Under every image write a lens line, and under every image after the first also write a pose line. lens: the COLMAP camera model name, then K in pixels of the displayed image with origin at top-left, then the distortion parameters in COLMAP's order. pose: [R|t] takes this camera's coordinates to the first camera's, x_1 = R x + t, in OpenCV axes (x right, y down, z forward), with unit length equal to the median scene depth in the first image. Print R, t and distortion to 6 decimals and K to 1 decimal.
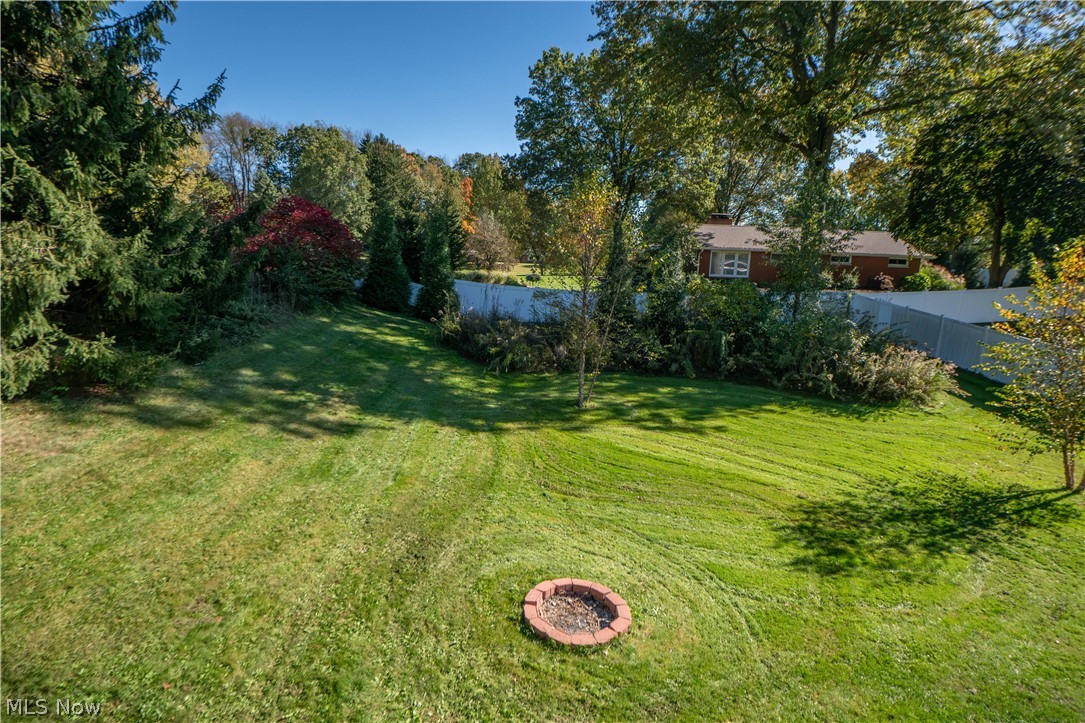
lens RADIAL K [[527.9, 0, 542.5], [0, 527.9, 361.5], [0, 0, 1]] dist [-0.034308, 0.000676]
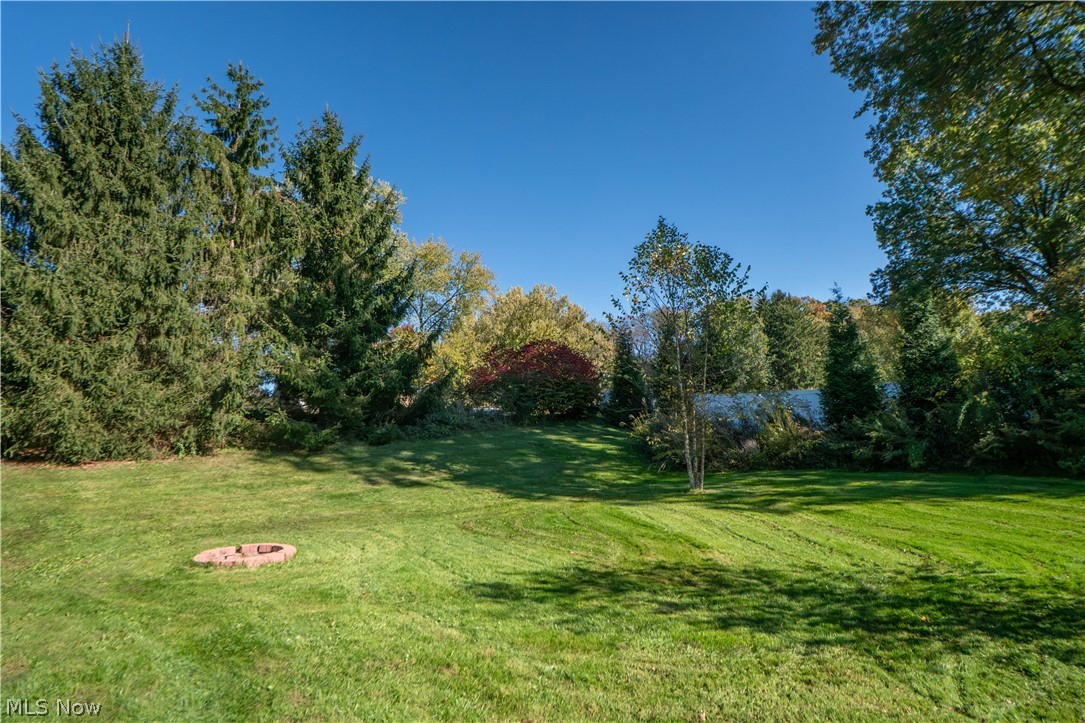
lens RADIAL K [[527.9, 0, 542.5], [0, 527.9, 361.5], [0, 0, 1]] dist [-0.034308, 0.000676]
pose [[0.678944, -0.187554, -0.709830, 0.347619], [-0.045123, 0.954333, -0.295318, 0.090619], [0.732802, 0.232534, 0.639476, 0.169613]]
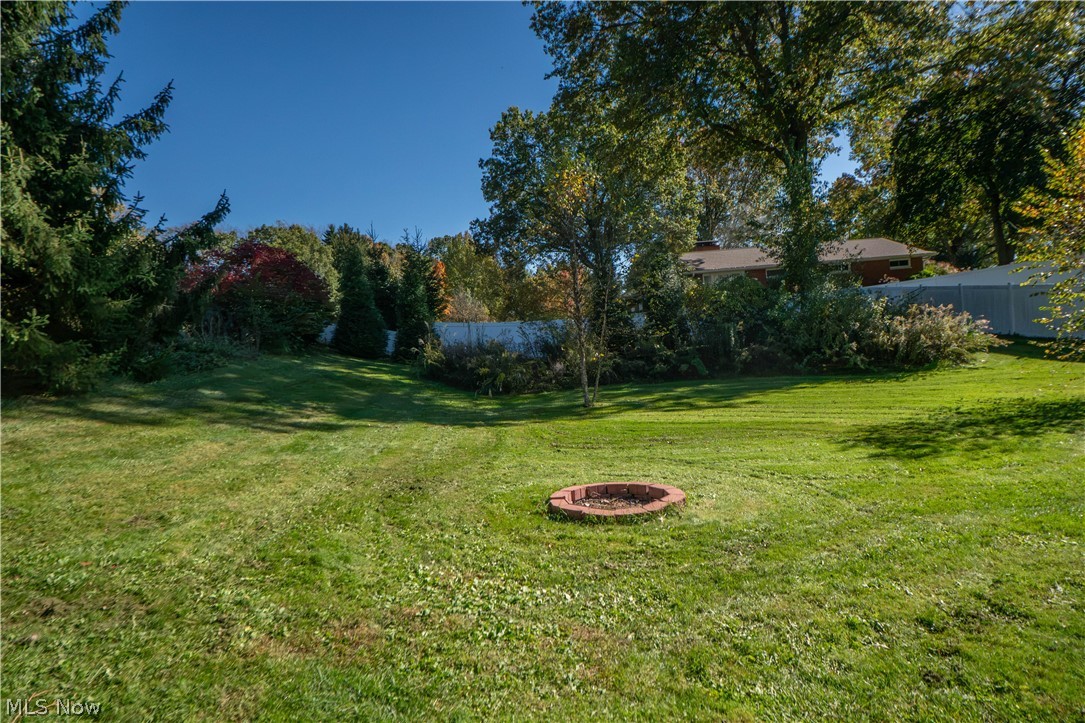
lens RADIAL K [[569.7, 0, 542.5], [0, 569.7, 361.5], [0, 0, 1]] dist [-0.032335, -0.000649]
pose [[0.991950, -0.124656, 0.022263, -0.009826], [0.126604, 0.979791, -0.154858, 0.096360], [-0.002509, 0.156430, 0.987686, 0.027026]]
